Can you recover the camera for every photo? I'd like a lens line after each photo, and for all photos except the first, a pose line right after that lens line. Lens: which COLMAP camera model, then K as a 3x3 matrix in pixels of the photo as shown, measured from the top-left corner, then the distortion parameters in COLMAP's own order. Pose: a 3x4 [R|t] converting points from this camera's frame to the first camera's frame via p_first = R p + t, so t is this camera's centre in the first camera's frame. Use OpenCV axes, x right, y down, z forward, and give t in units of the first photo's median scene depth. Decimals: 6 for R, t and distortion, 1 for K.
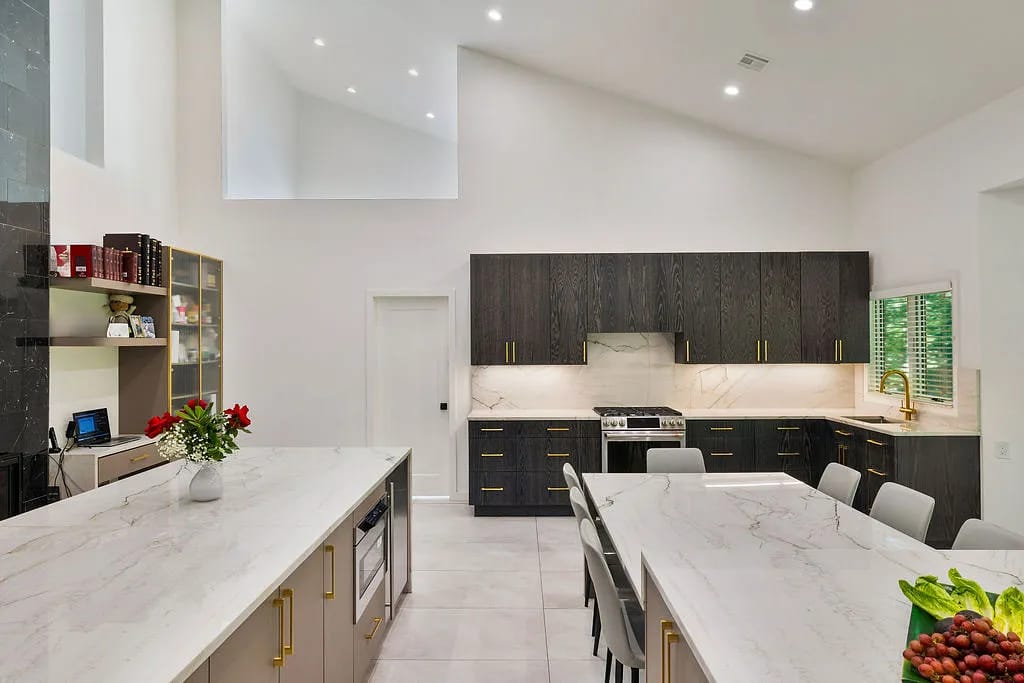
lens RADIAL K [[611.1, 0, 511.9], [0, 611.1, 337.7], [0, 0, 1]] dist [-0.002926, 0.001040]
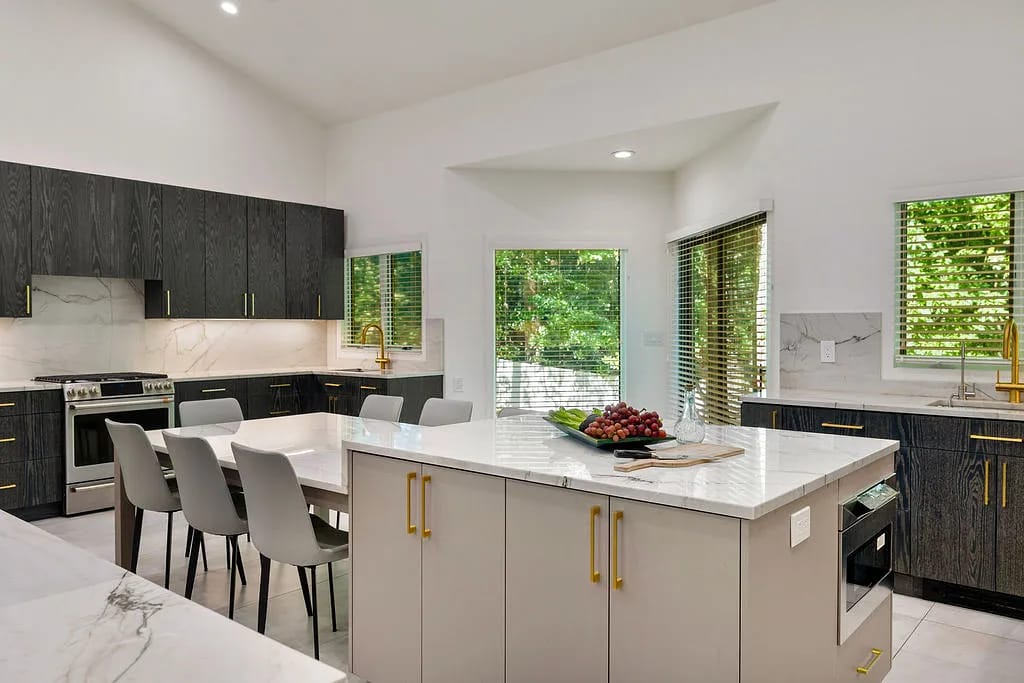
lens RADIAL K [[748.8, 0, 509.0], [0, 748.8, 340.4], [0, 0, 1]] dist [0.003191, 0.003104]
pose [[0.639235, -0.010637, 0.768938, -0.216785], [-0.007121, 0.999780, 0.019750, 0.052984], [-0.768979, -0.018100, 0.639018, -0.018680]]
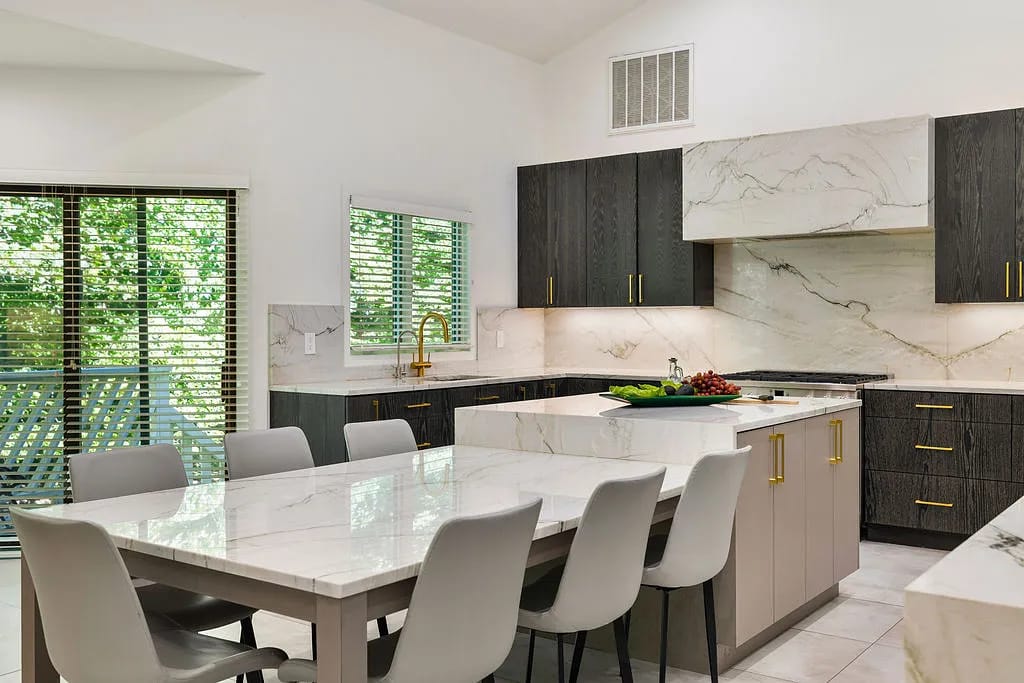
lens RADIAL K [[989.9, 0, 506.2], [0, 989.9, 336.1], [0, 0, 1]] dist [-0.002471, -0.001482]
pose [[-0.809564, -0.001443, 0.587030, -0.176954], [0.001910, 0.999985, 0.005093, 0.065325], [-0.587029, 0.005244, -0.809549, 0.962512]]
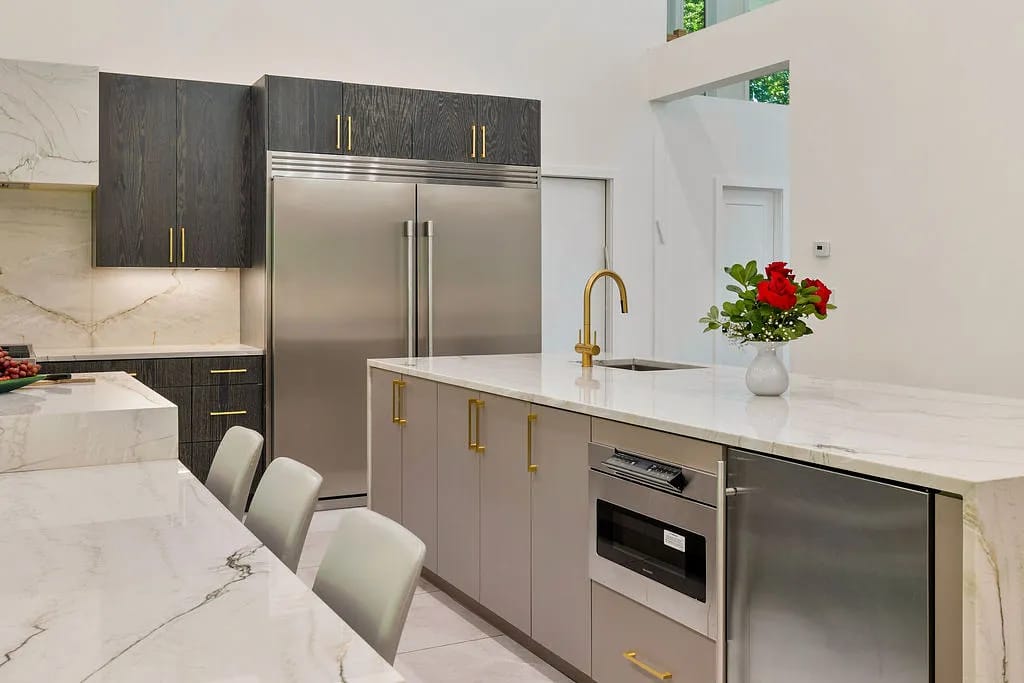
lens RADIAL K [[1002.4, 0, 515.0], [0, 1002.4, 289.9], [0, 0, 1]] dist [0.001137, 0.003847]
pose [[-0.883465, 0.007364, -0.468440, 0.170751], [0.008260, 0.999966, 0.000142, 0.063232], [0.468425, -0.003744, -0.883495, 0.933844]]
